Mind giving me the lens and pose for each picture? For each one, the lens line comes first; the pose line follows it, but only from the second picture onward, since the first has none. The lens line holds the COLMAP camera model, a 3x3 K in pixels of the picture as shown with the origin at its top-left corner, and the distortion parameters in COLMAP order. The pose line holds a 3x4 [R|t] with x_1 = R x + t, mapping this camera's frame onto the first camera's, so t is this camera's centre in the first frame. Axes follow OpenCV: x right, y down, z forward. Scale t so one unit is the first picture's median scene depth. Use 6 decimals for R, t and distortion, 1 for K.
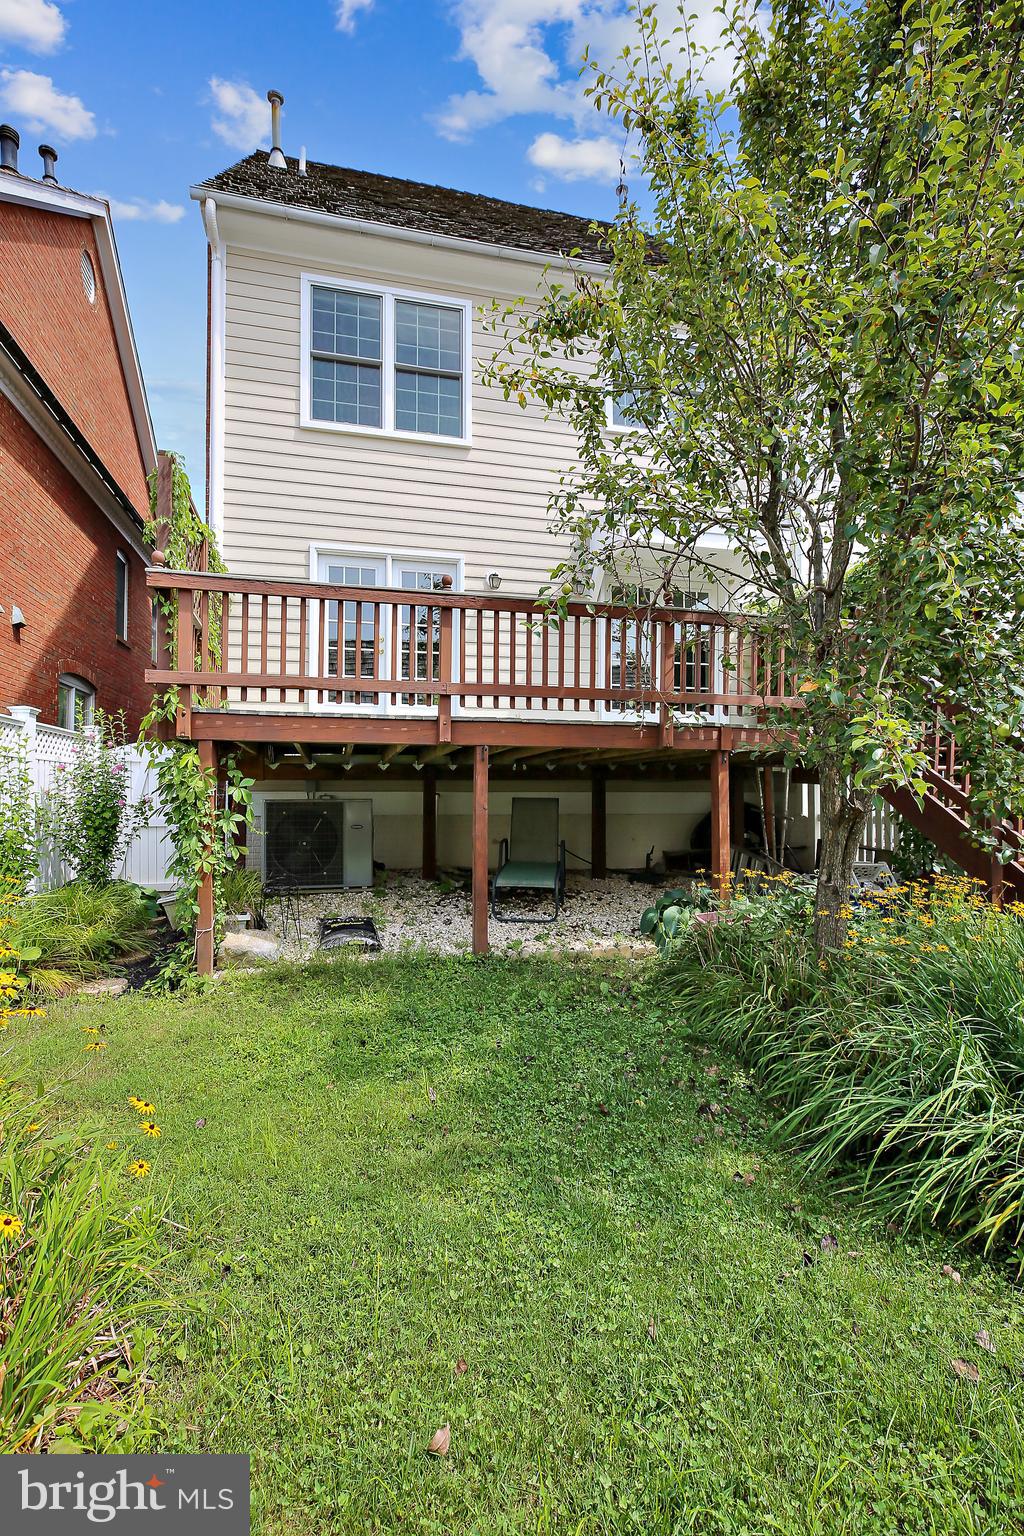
lens RADIAL K [[699.7, 0, 511.9], [0, 699.7, 770.8], [0, 0, 1]] dist [-0.002279, 0.000031]
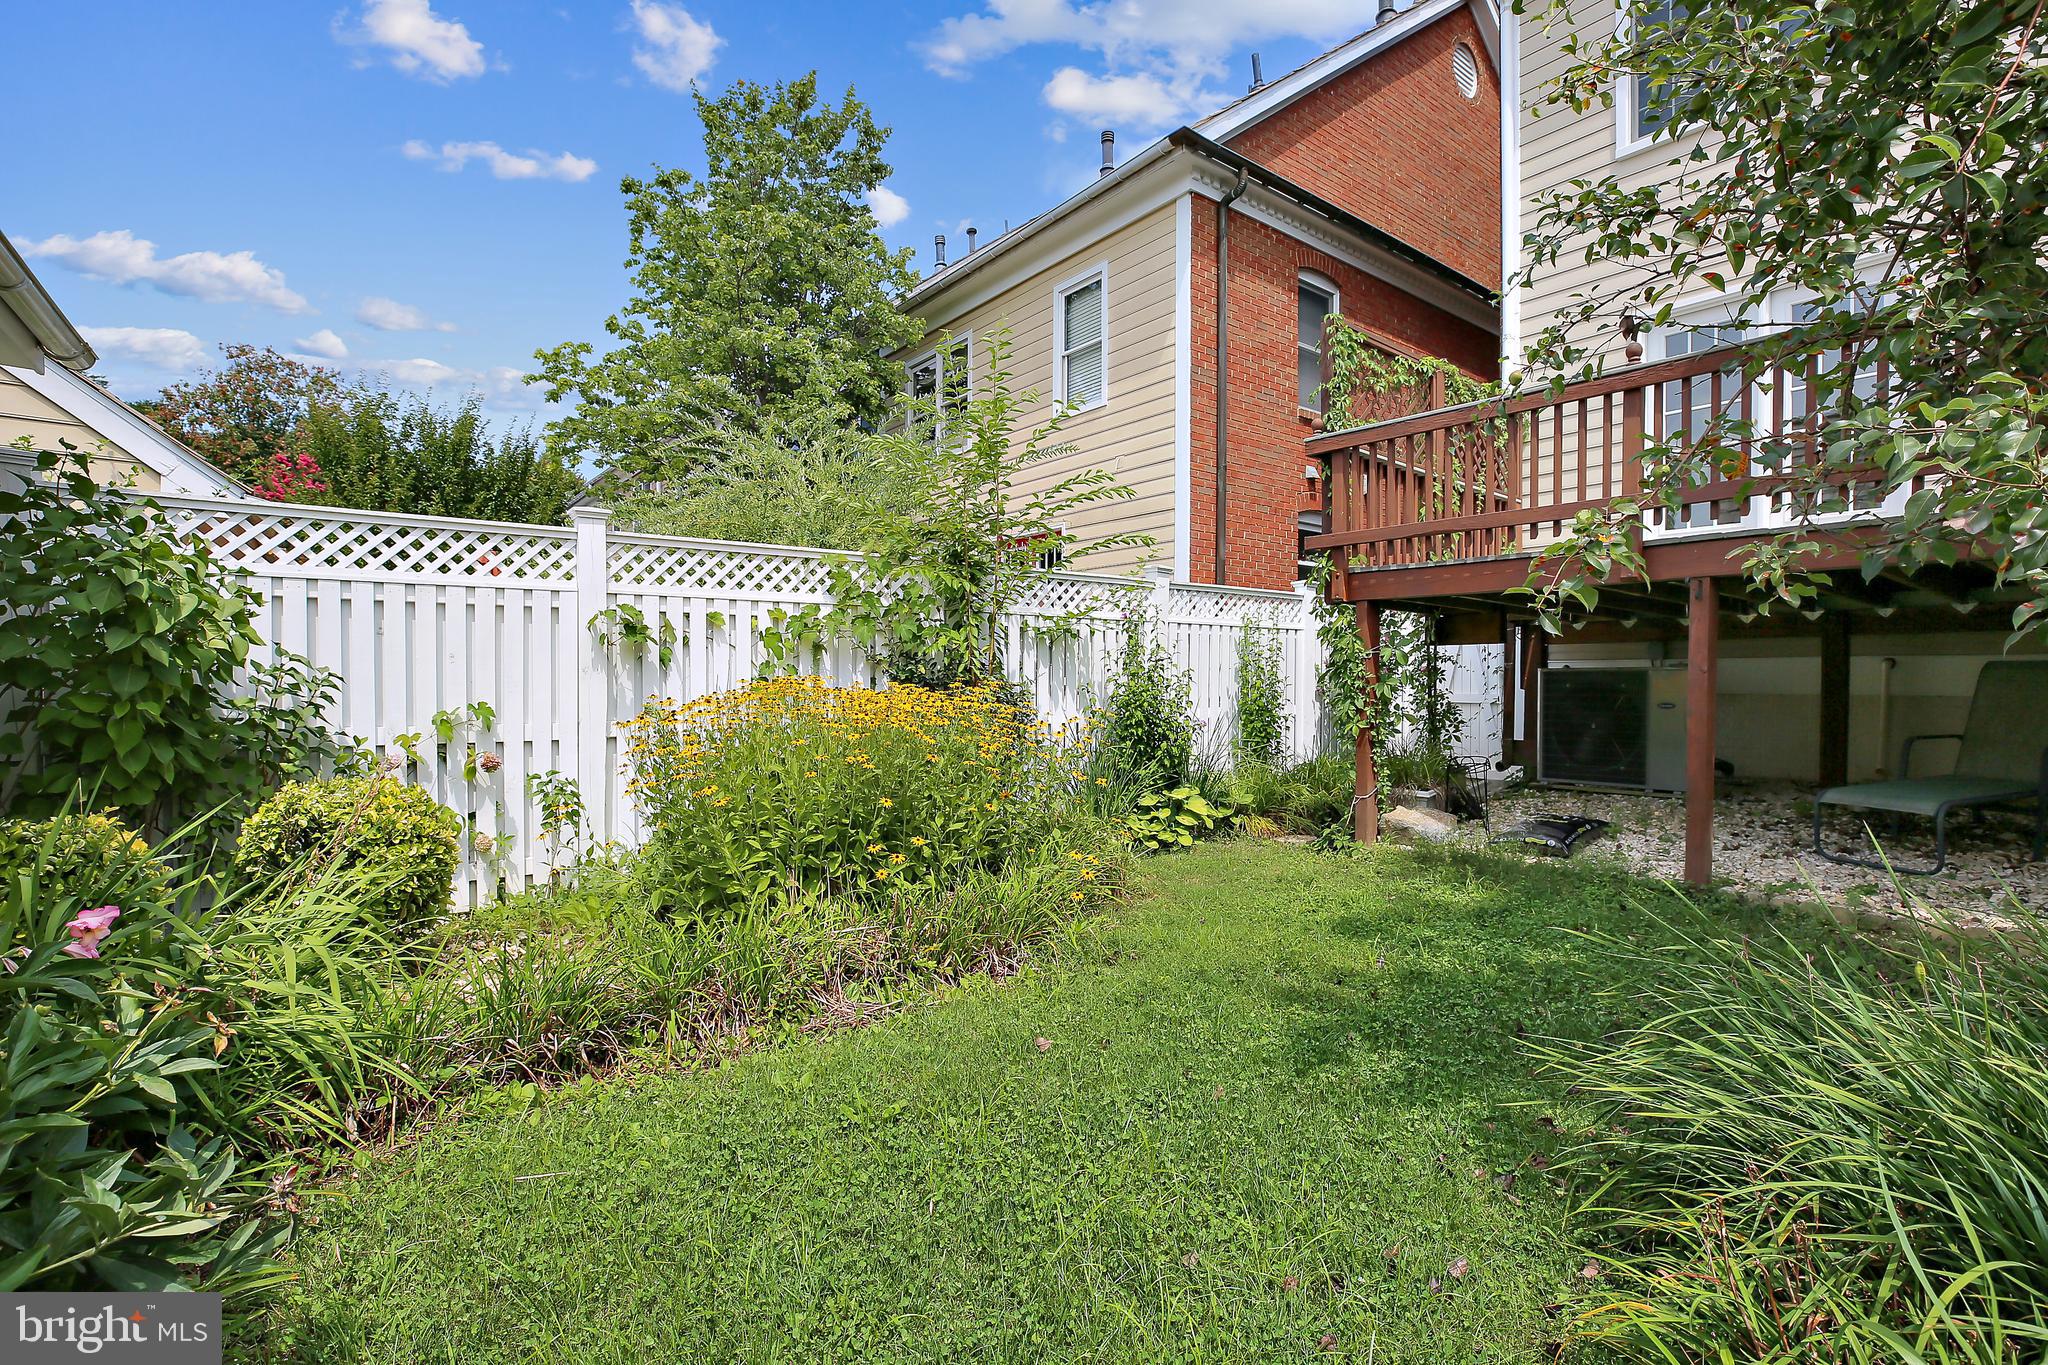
lens RADIAL K [[933.0, 0, 1025.9], [0, 933.0, 676.2], [0, 0, 1]] dist [-0.002279, 0.000031]
pose [[0.436314, 0.007396, -0.899764, 0.511782], [0.023852, 0.999520, 0.019782, 0.022477], [0.899478, -0.030092, 0.435928, 0.014283]]
